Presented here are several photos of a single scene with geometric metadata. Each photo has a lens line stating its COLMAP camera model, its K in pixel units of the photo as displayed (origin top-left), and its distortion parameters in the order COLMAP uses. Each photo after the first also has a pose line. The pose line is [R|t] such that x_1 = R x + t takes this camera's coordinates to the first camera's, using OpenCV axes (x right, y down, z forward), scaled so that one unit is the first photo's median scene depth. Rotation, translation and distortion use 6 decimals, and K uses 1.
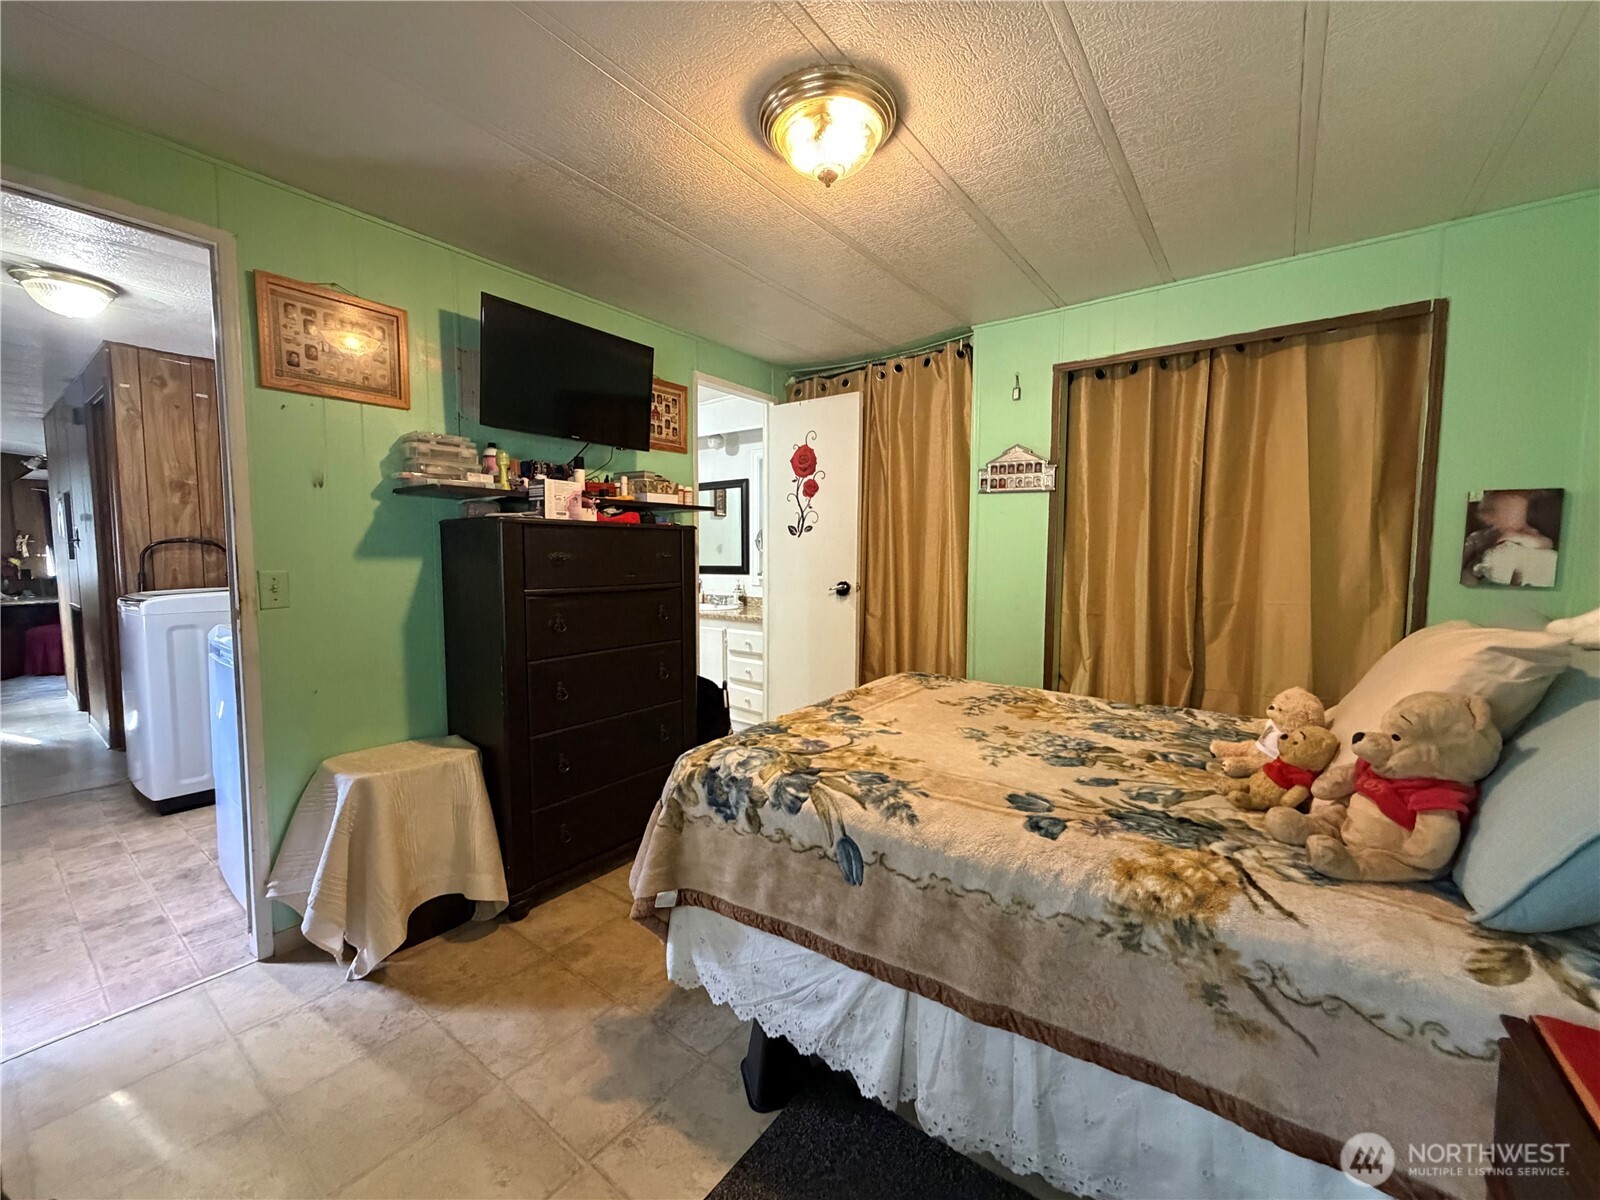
lens RADIAL K [[642.0, 0, 795.2], [0, 642.0, 602.0], [0, 0, 1]] dist [0.002811, -0.000361]
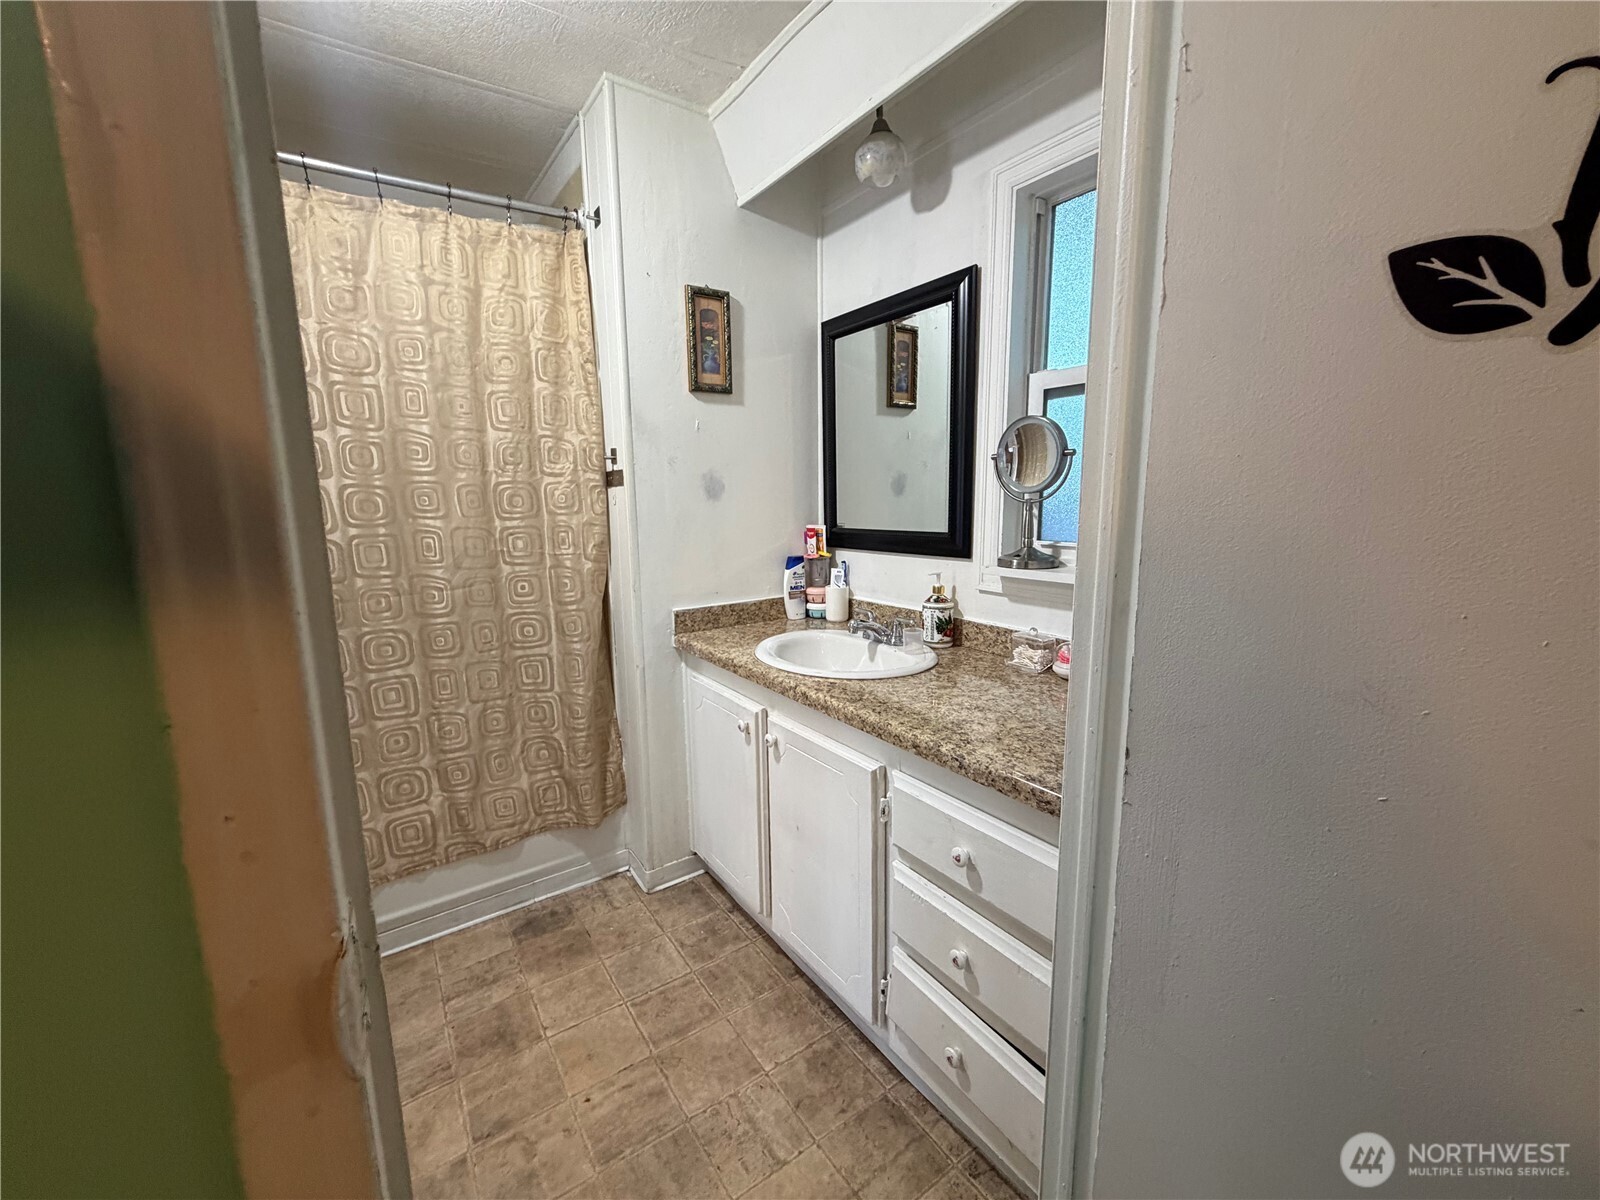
lens RADIAL K [[642.0, 0, 797.9], [0, 642.0, 598.8], [0, 0, 1]] dist [0.002811, -0.000361]
pose [[0.952271, 0.034796, -0.303266, -0.097510], [-0.005854, 0.995381, 0.095826, -0.095877], [0.305199, -0.089477, 0.948076, 1.143261]]
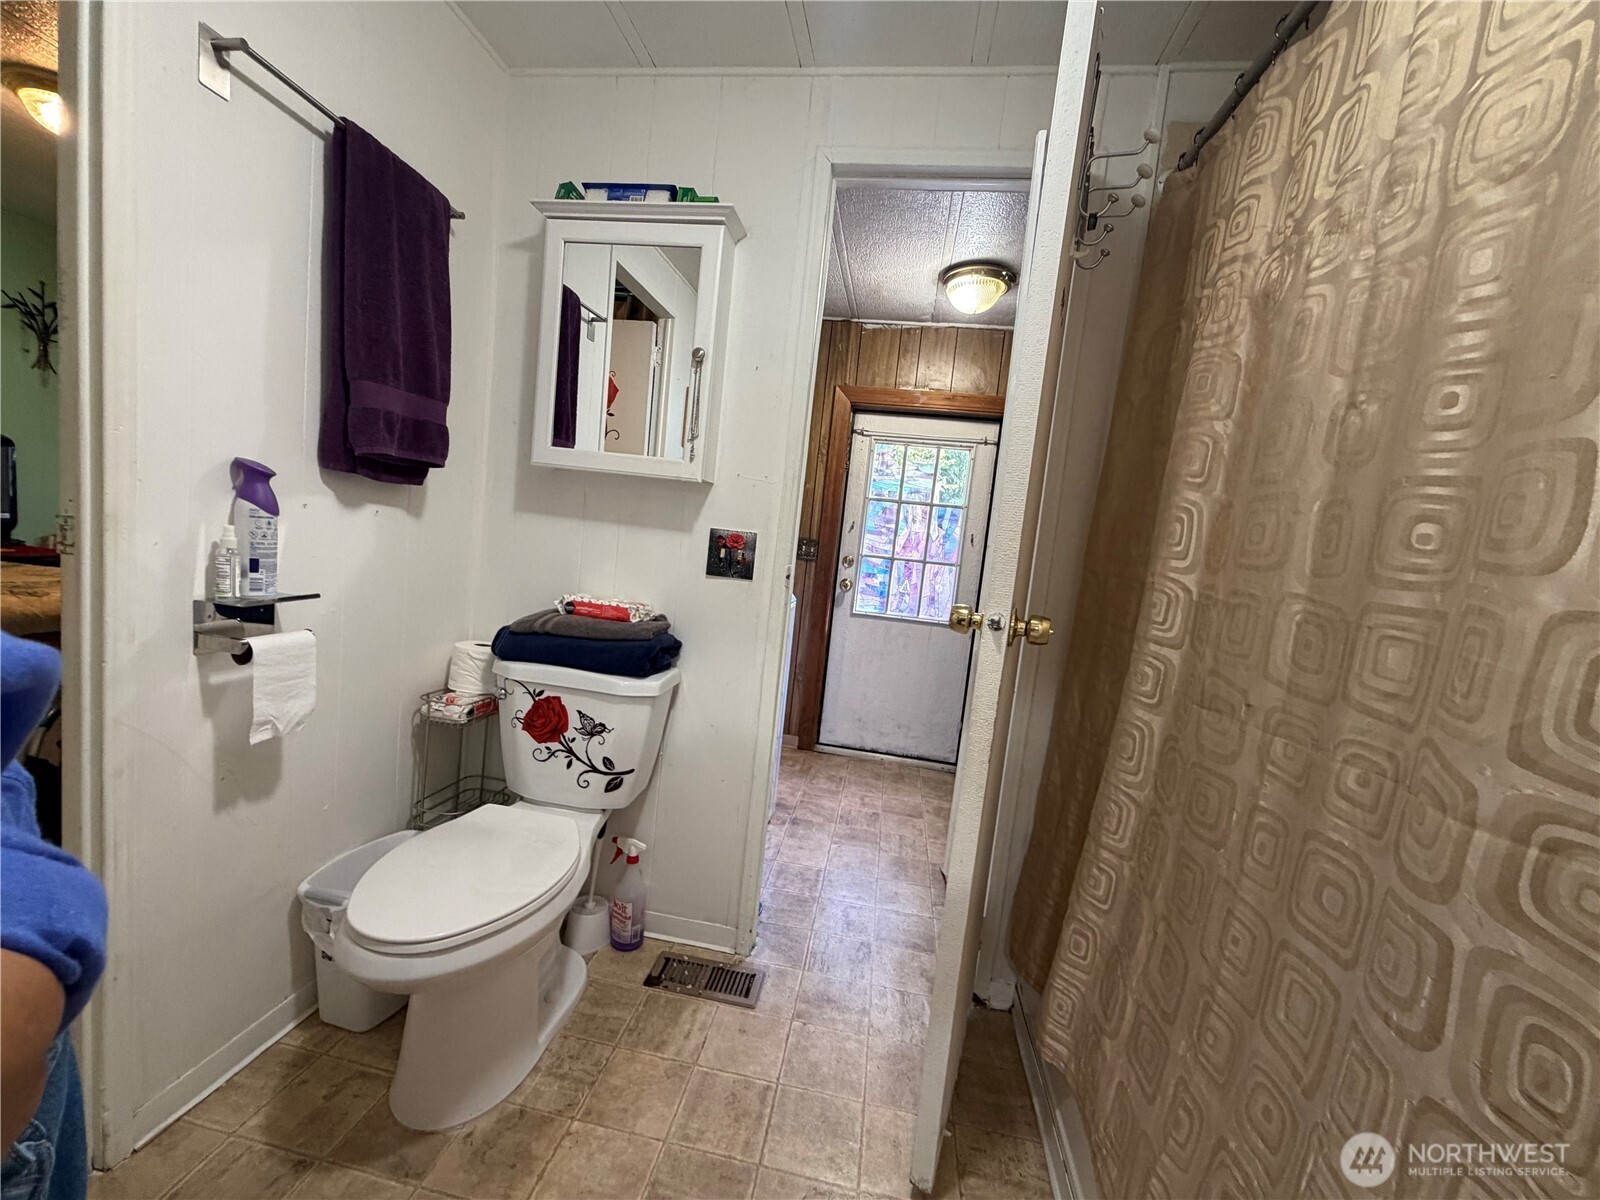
lens RADIAL K [[642.0, 0, 797.6], [0, 642.0, 603.9], [0, 0, 1]] dist [0.002811, -0.000361]
pose [[-0.872465, -0.042666, -0.486810, -0.252292], [-0.141263, 0.975671, 0.167662, -0.165188], [0.467814, 0.215048, -0.857266, 3.066077]]
